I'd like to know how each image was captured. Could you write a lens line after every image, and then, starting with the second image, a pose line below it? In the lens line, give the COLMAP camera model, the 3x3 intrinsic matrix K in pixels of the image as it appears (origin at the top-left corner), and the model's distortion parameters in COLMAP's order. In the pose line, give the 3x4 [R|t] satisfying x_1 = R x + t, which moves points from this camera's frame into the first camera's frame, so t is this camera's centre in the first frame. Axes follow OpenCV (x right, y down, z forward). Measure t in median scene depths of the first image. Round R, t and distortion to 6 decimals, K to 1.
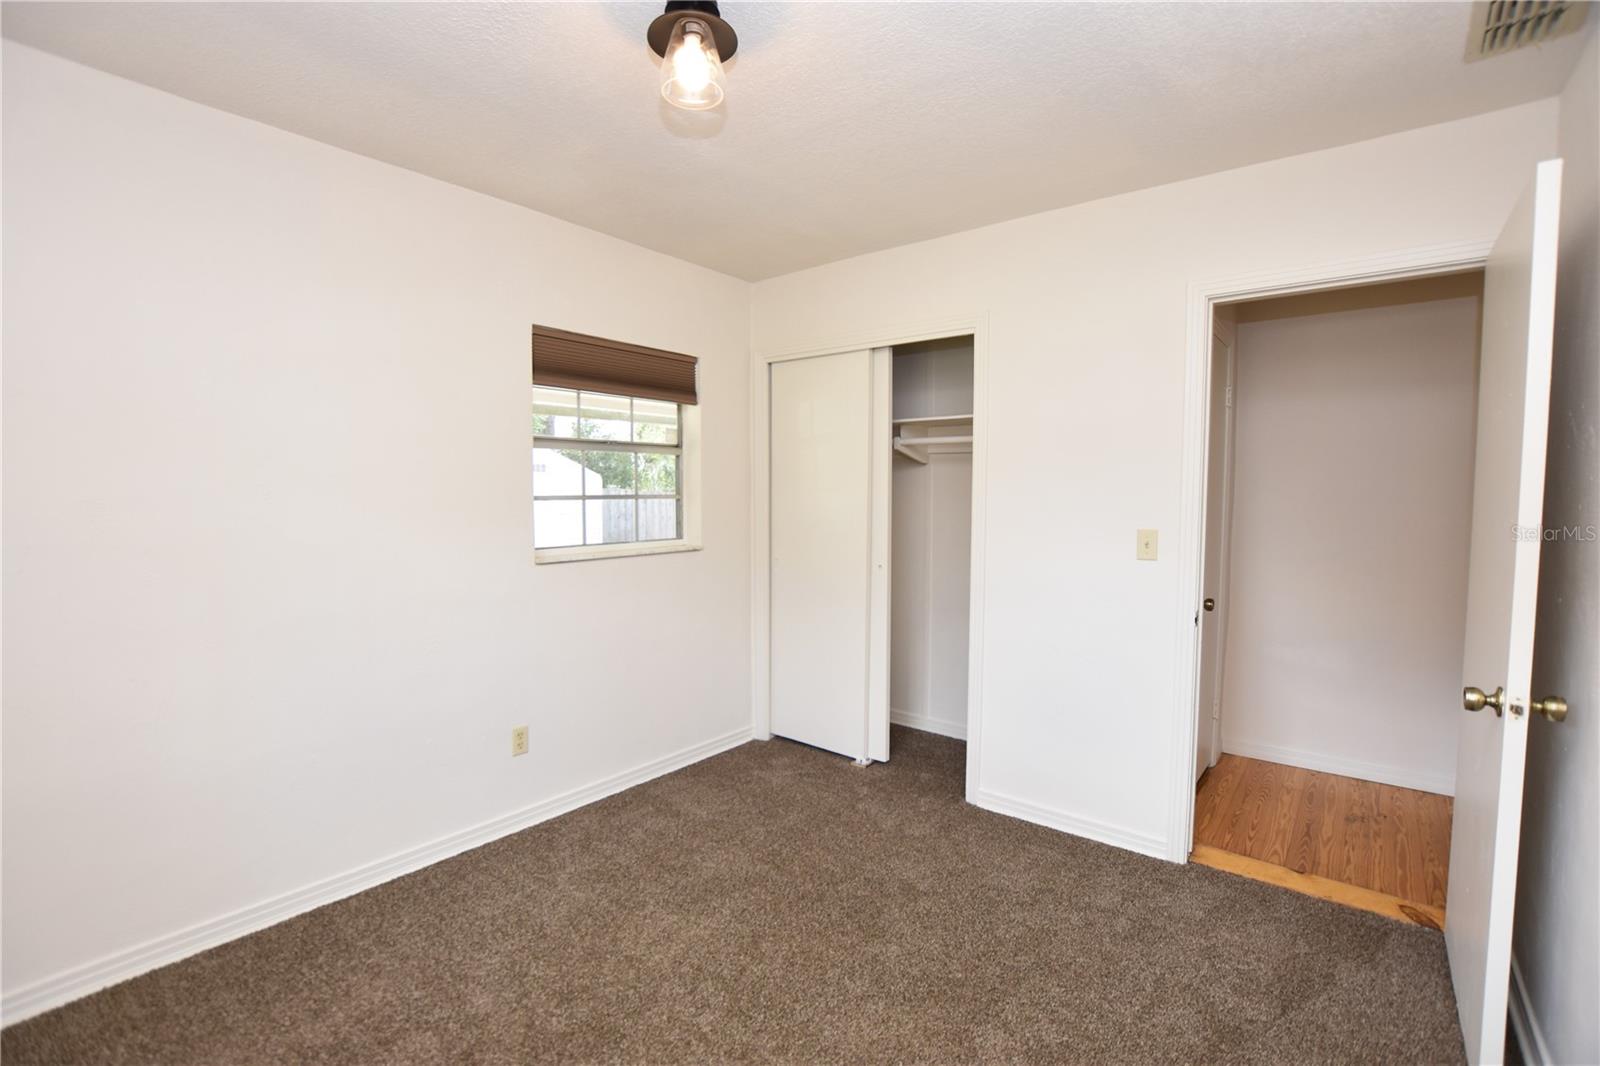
lens RADIAL K [[719.2, 0, 800.0], [0, 719.2, 533.0], [0, 0, 1]] dist [-0.027098, 0.000190]
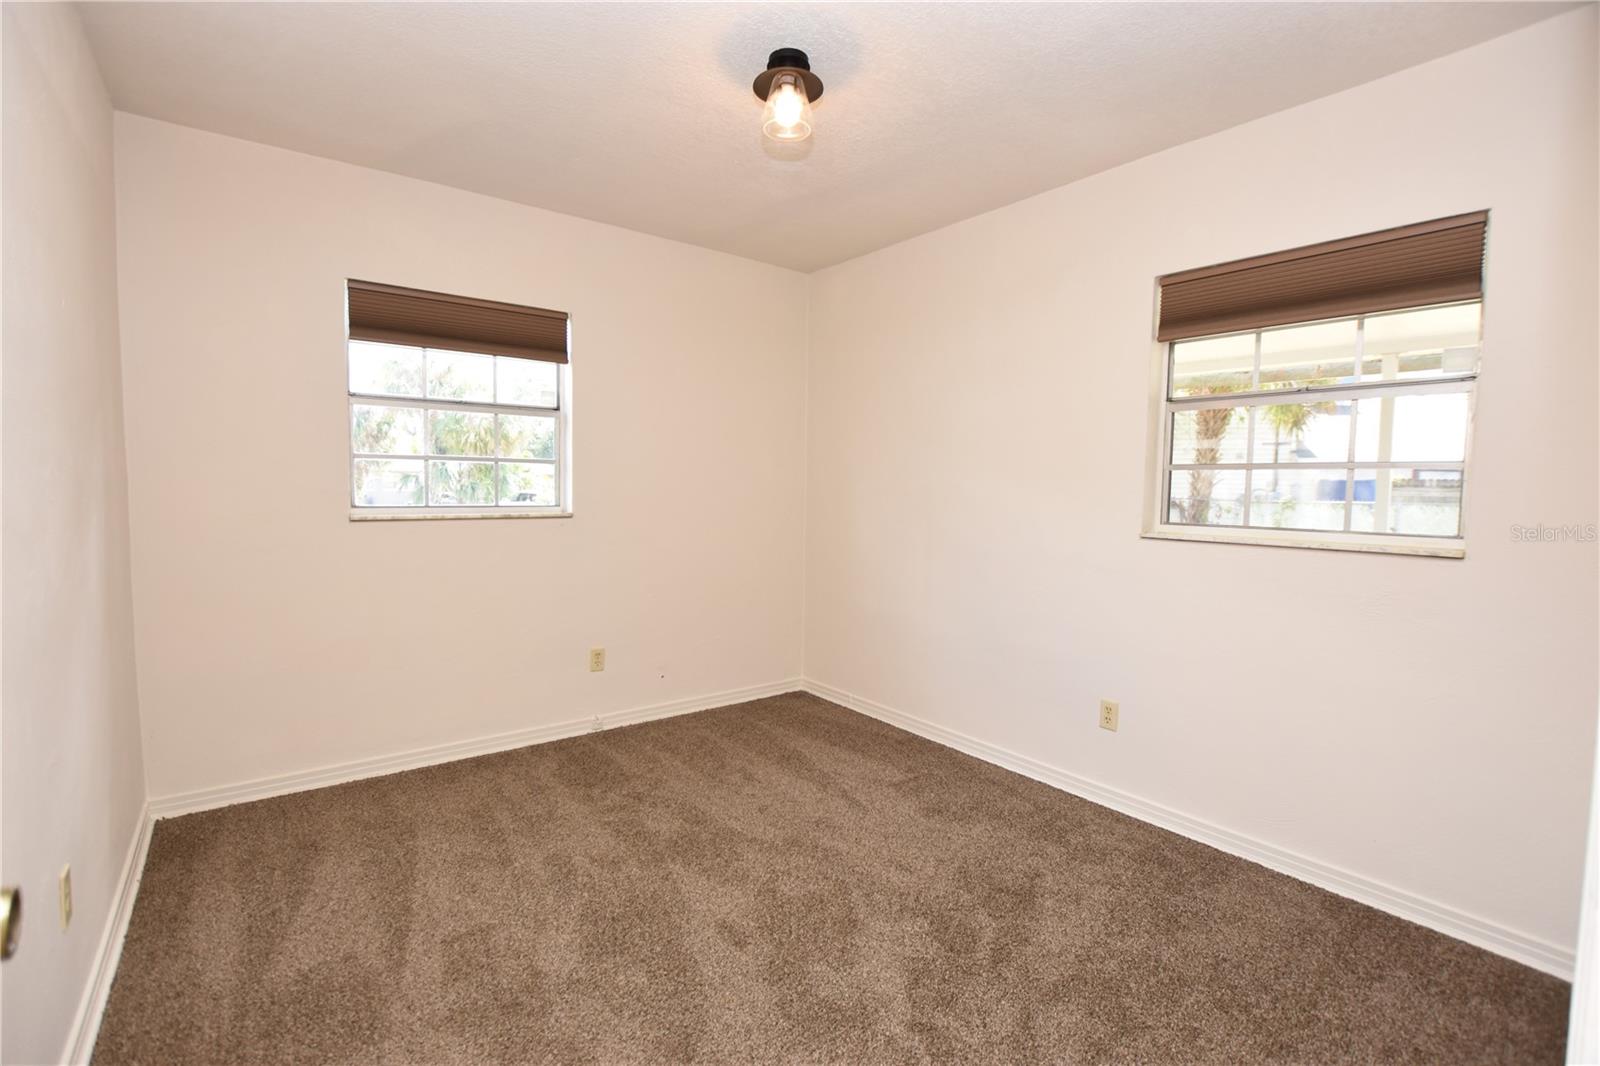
lens RADIAL K [[719.2, 0, 800.0], [0, 719.2, 533.0], [0, 0, 1]] dist [-0.027098, 0.000190]
pose [[-0.232854, 0.059599, -0.970684, 0.696636], [-0.069285, 0.994568, 0.077685, -0.004880], [0.970040, 0.085343, -0.227460, 0.857029]]
